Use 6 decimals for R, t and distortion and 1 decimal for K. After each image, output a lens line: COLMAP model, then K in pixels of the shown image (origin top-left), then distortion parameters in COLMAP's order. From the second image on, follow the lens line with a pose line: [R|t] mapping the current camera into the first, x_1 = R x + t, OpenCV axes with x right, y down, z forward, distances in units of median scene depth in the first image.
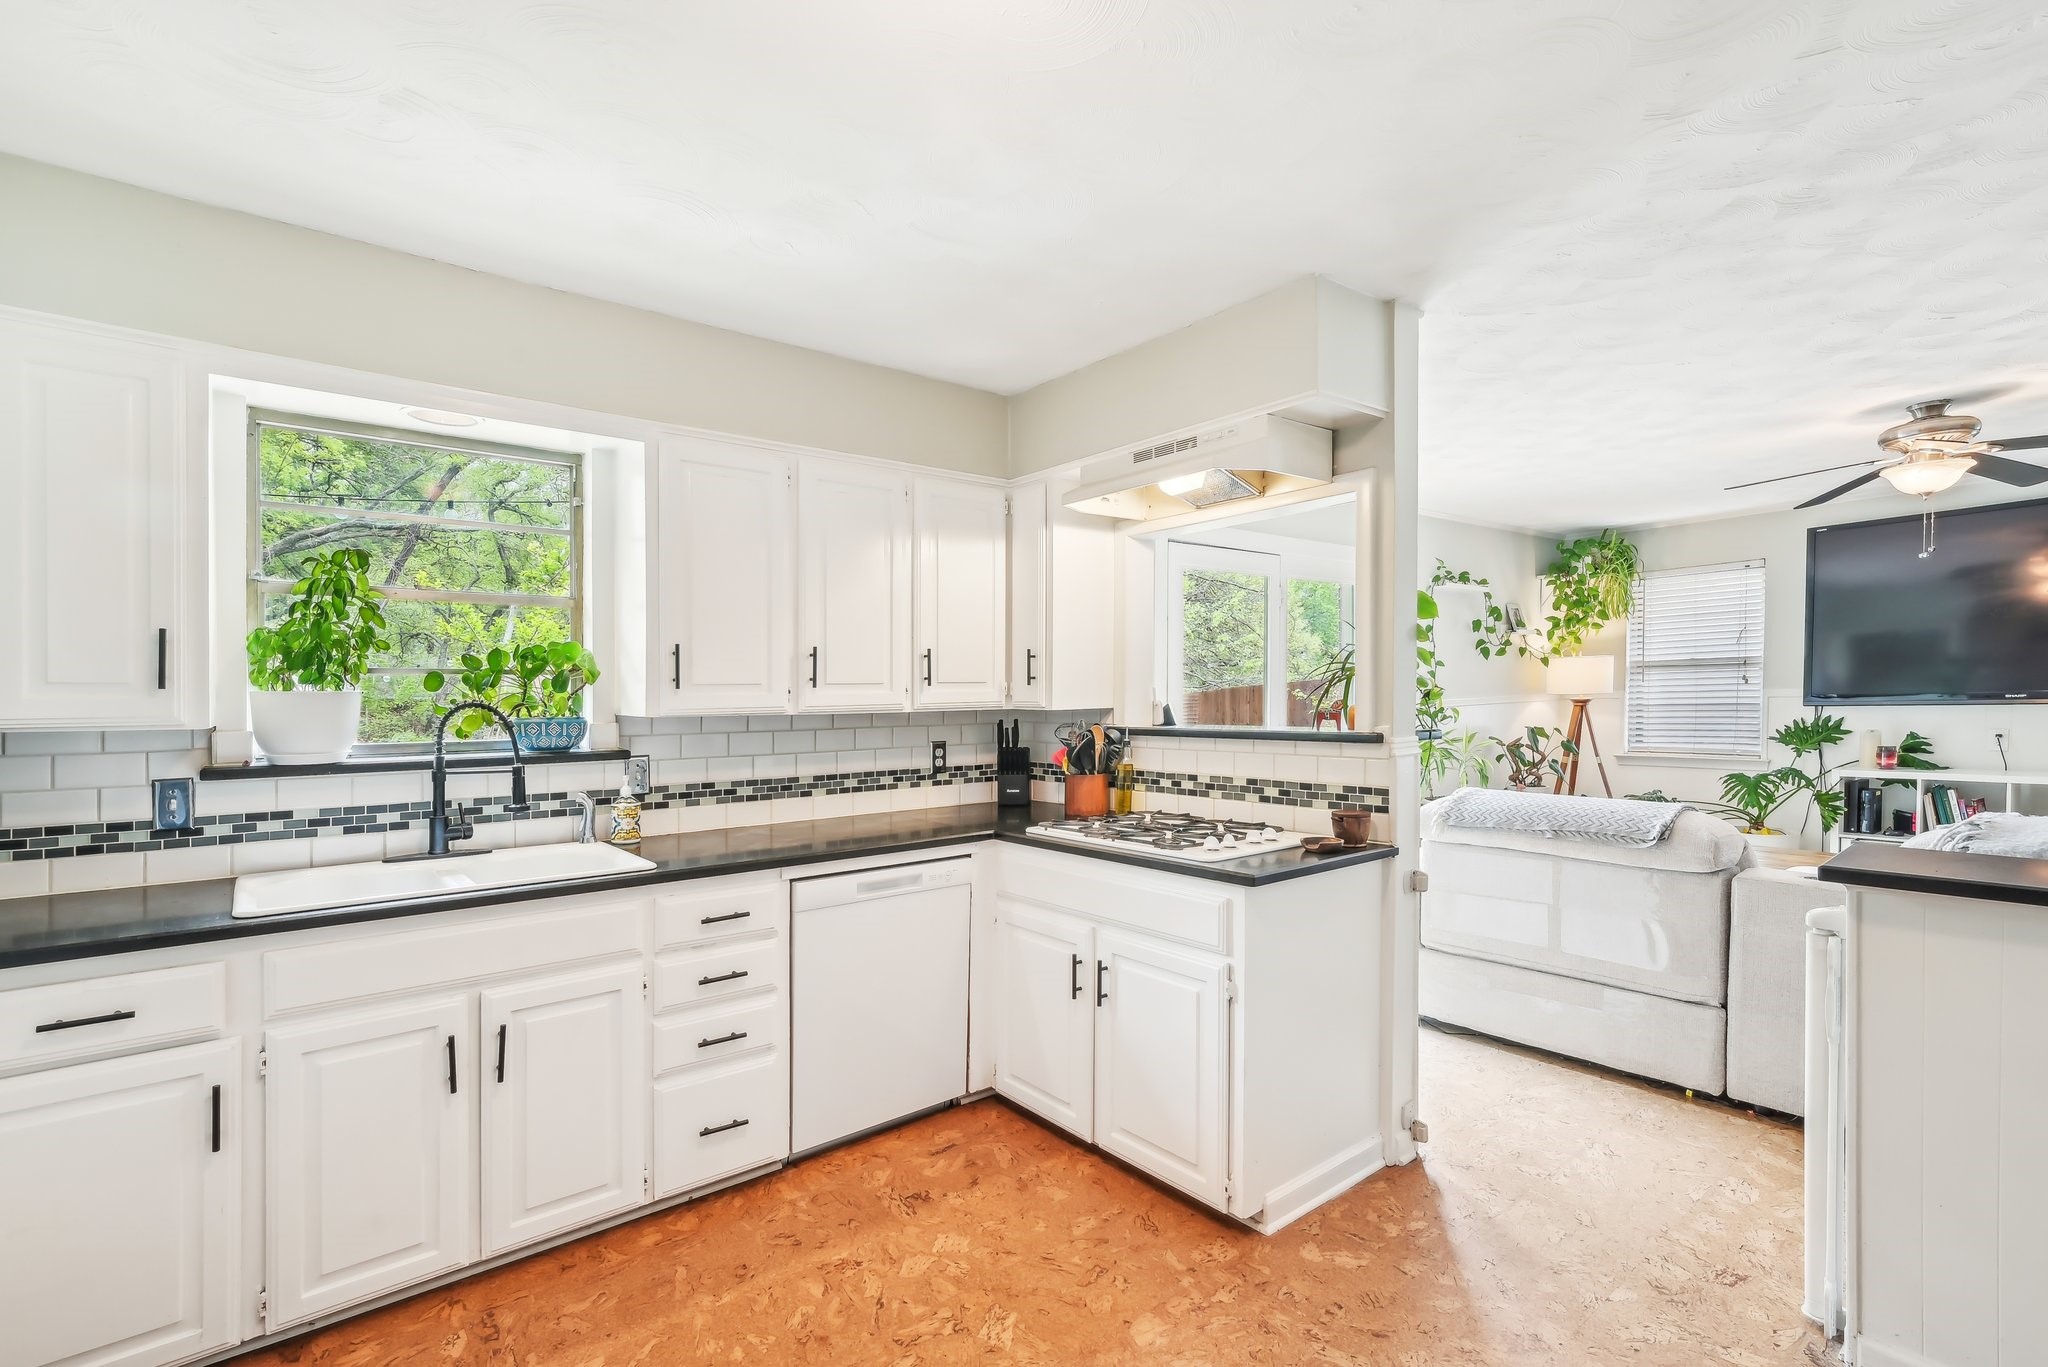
lens RADIAL K [[961.4, 0, 1030.7], [0, 961.4, 687.6], [0, 0, 1]] dist [-0.000386, 0.000491]
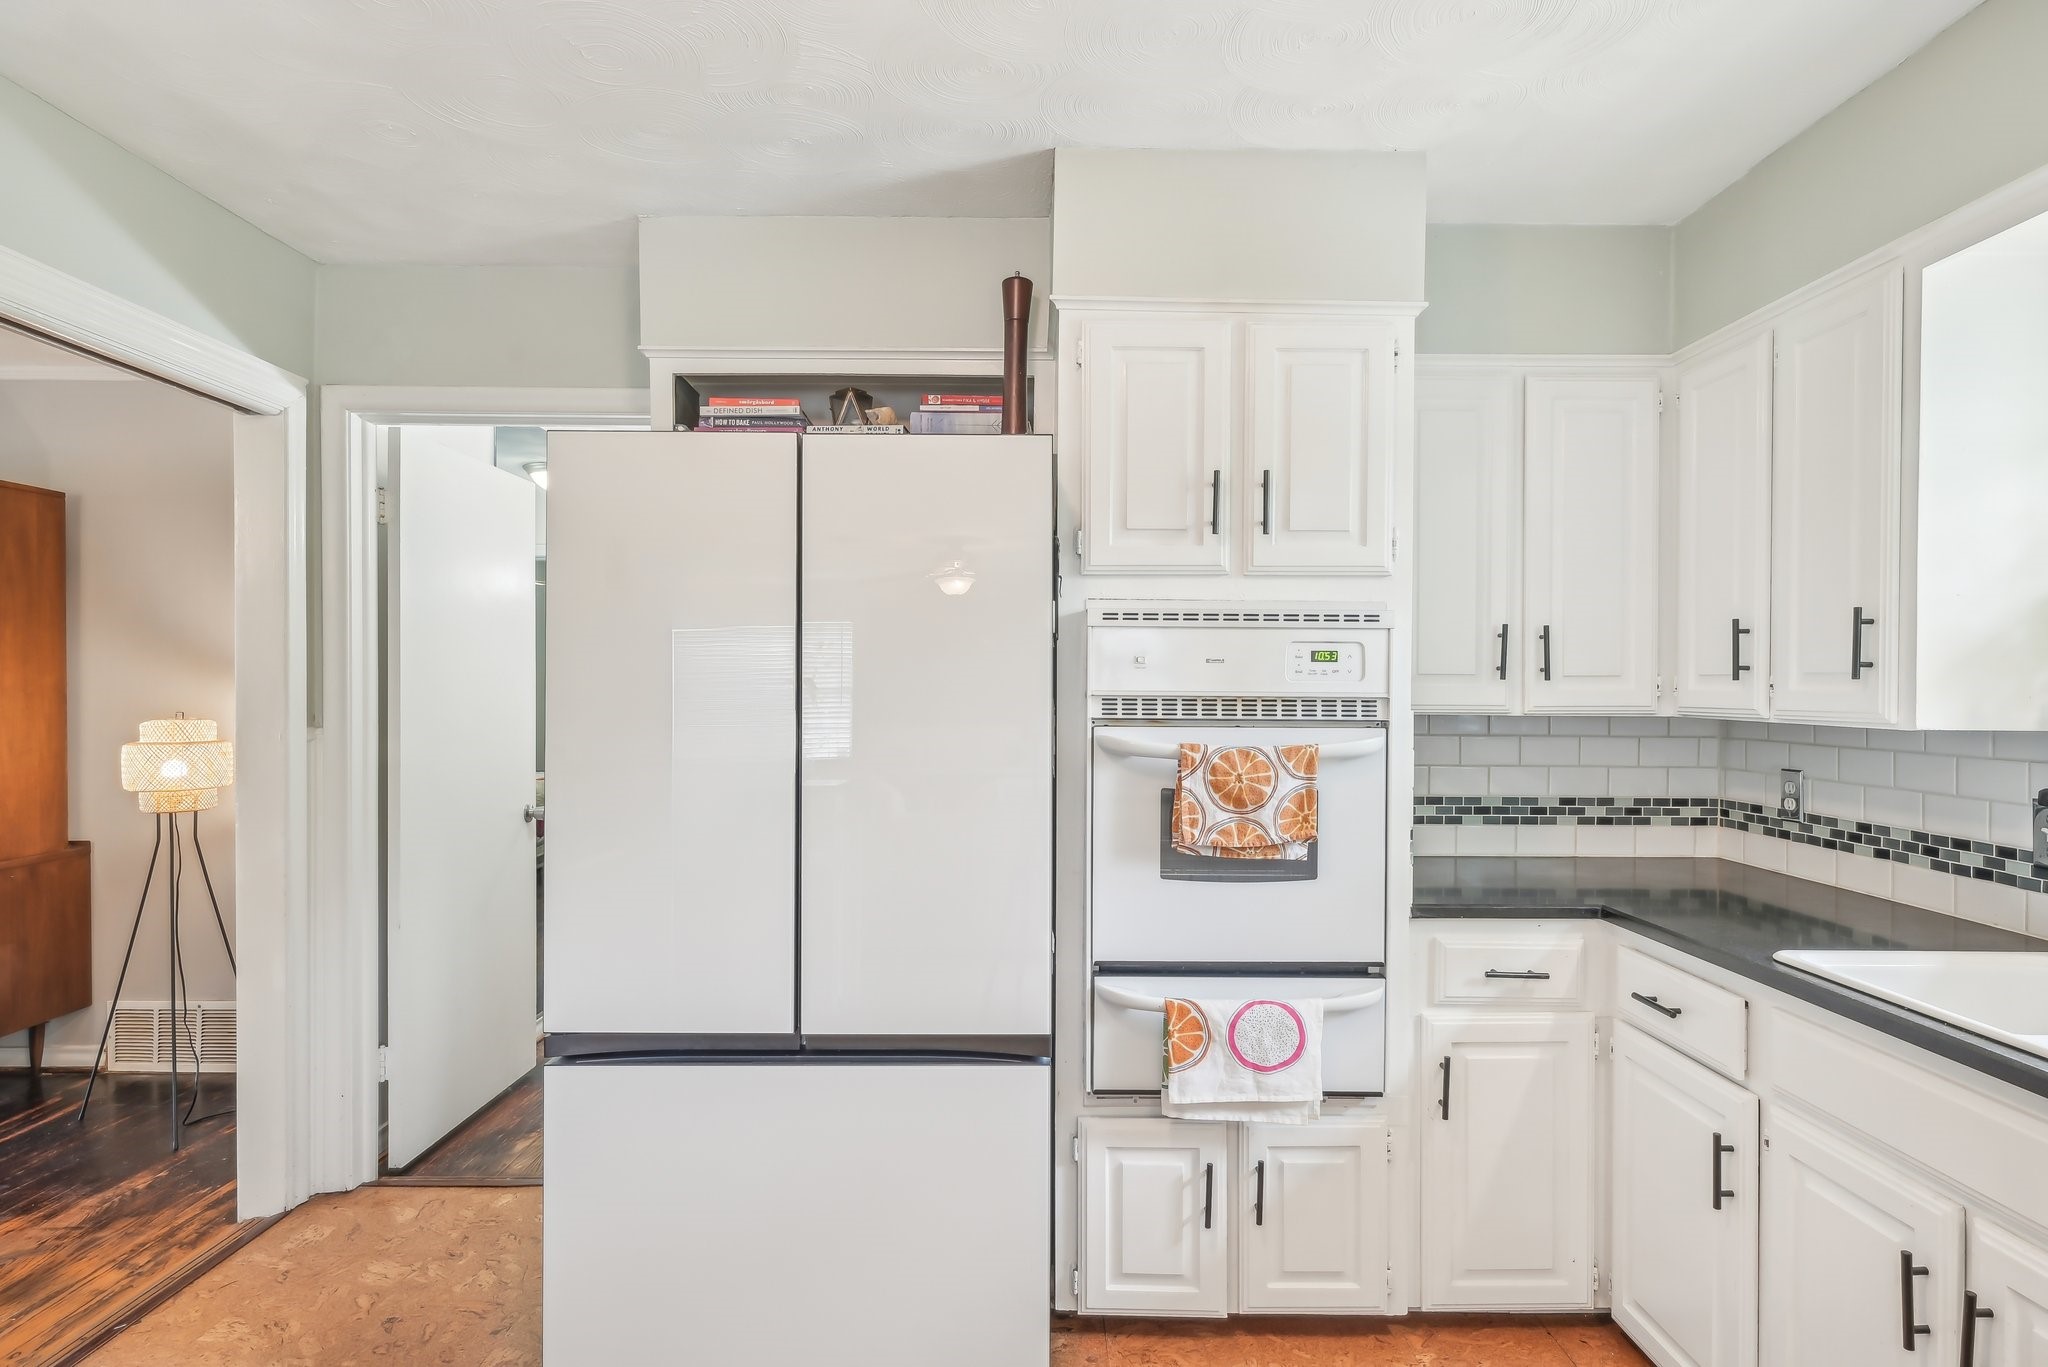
lens RADIAL K [[1079.9, 0, 1036.1], [0, 1079.9, 690.0], [0, 0, 1]] dist [-0.000595, 0.000344]
pose [[-0.616881, 0.006530, -0.787029, 0.200116], [0.001263, 0.999973, 0.007307, 0.002603], [0.787055, 0.003513, -0.616872, 0.743026]]
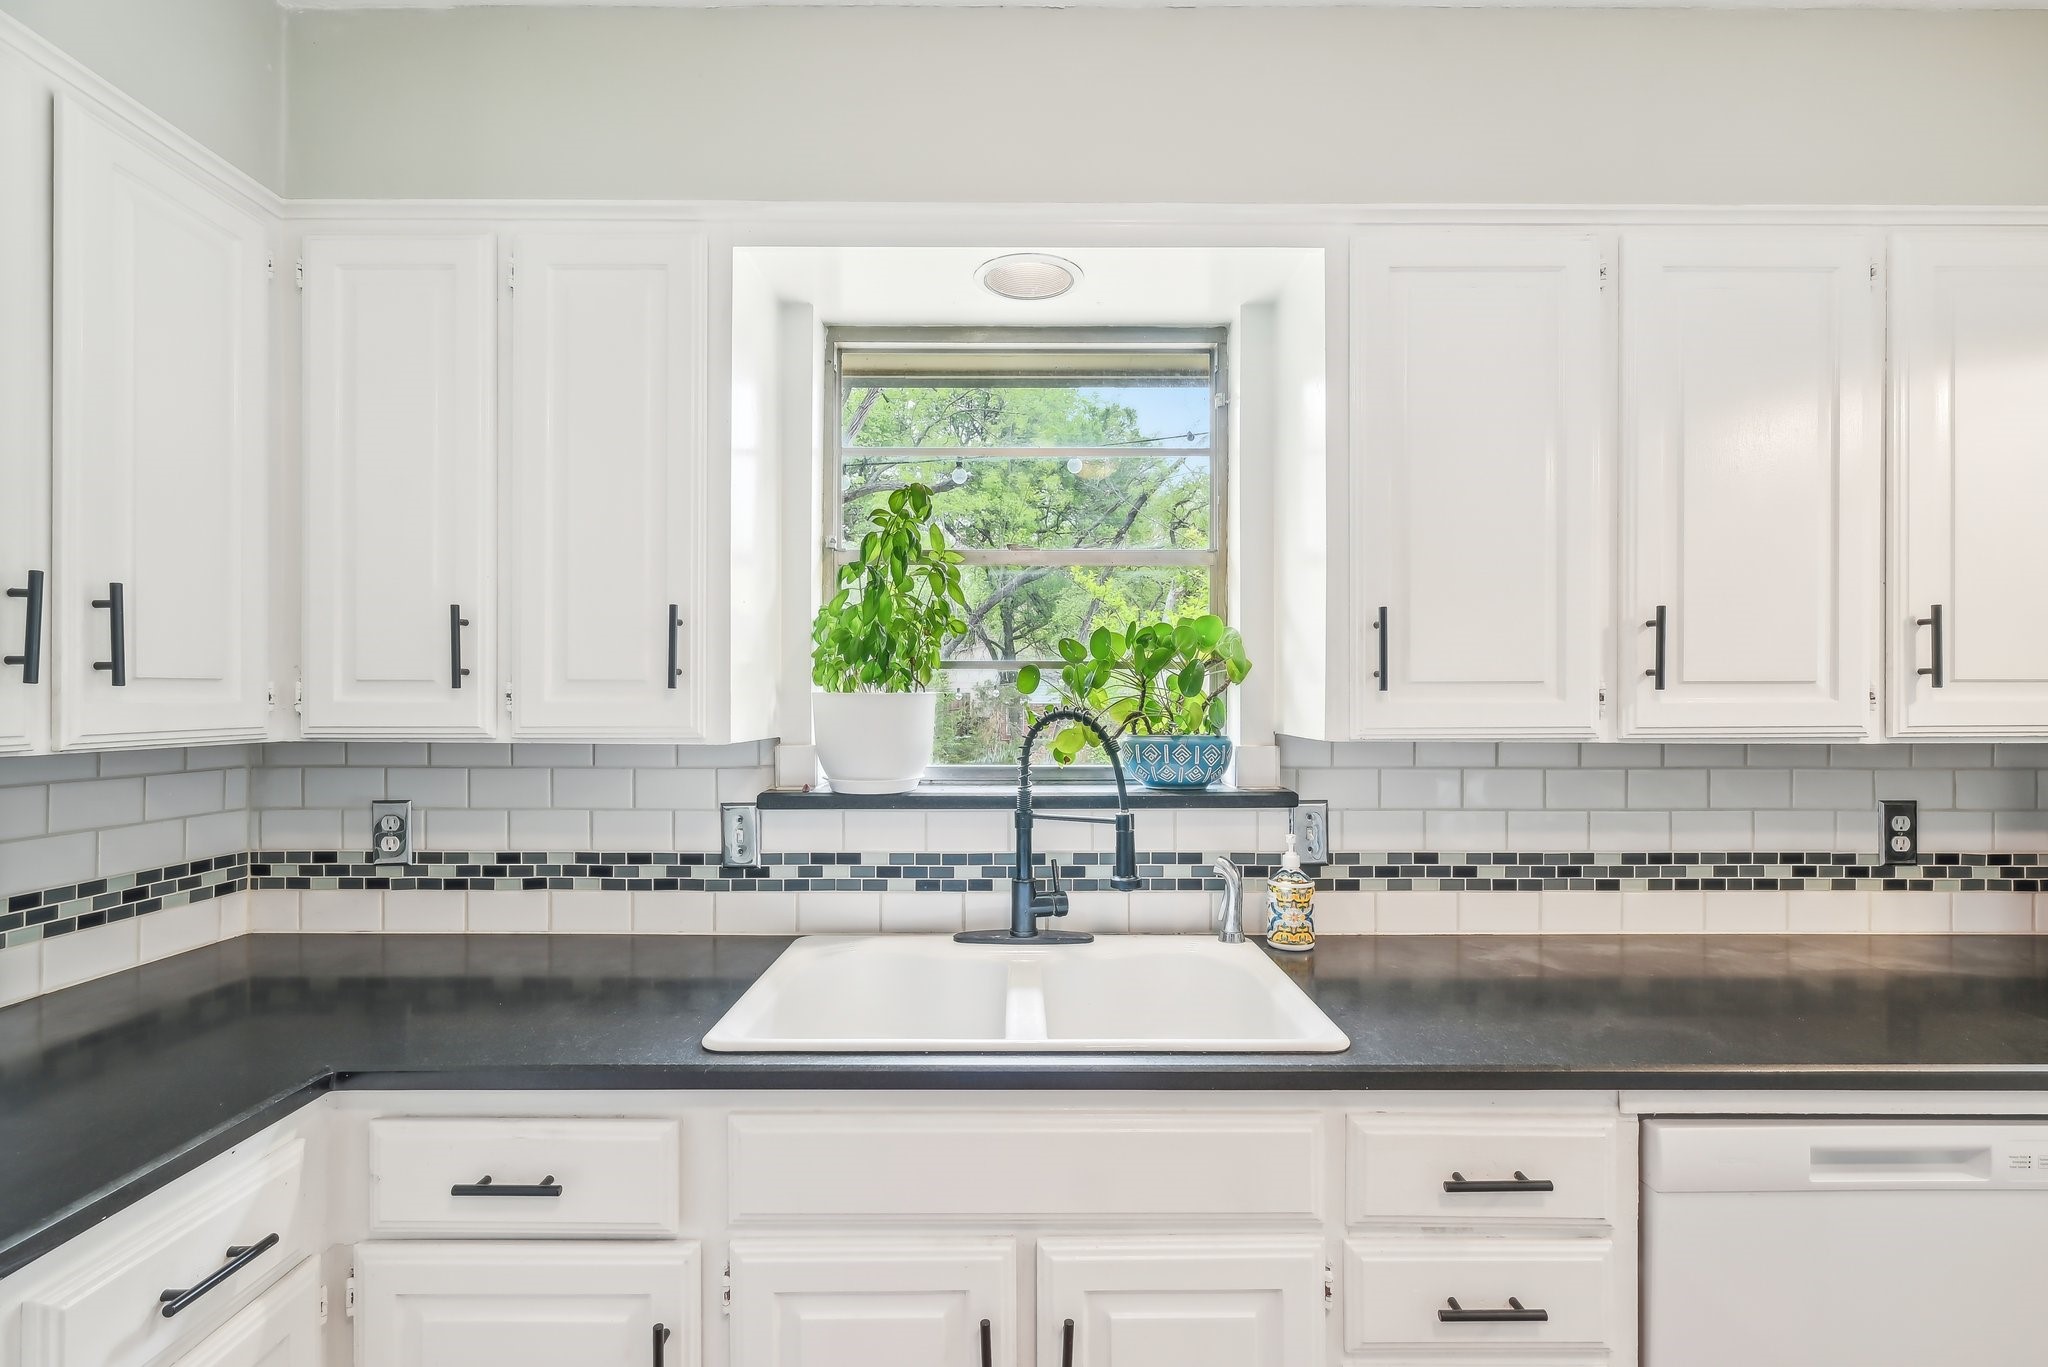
lens RADIAL K [[940.6, 0, 1019.9], [0, 940.6, 695.5], [0, 0, 1]] dist [0.000372, -0.000339]
pose [[0.779738, 0.004950, -0.626086, -0.191187], [-0.003726, 0.999988, 0.003266, 0.002938], [0.626095, -0.000214, 0.779747, 0.448764]]
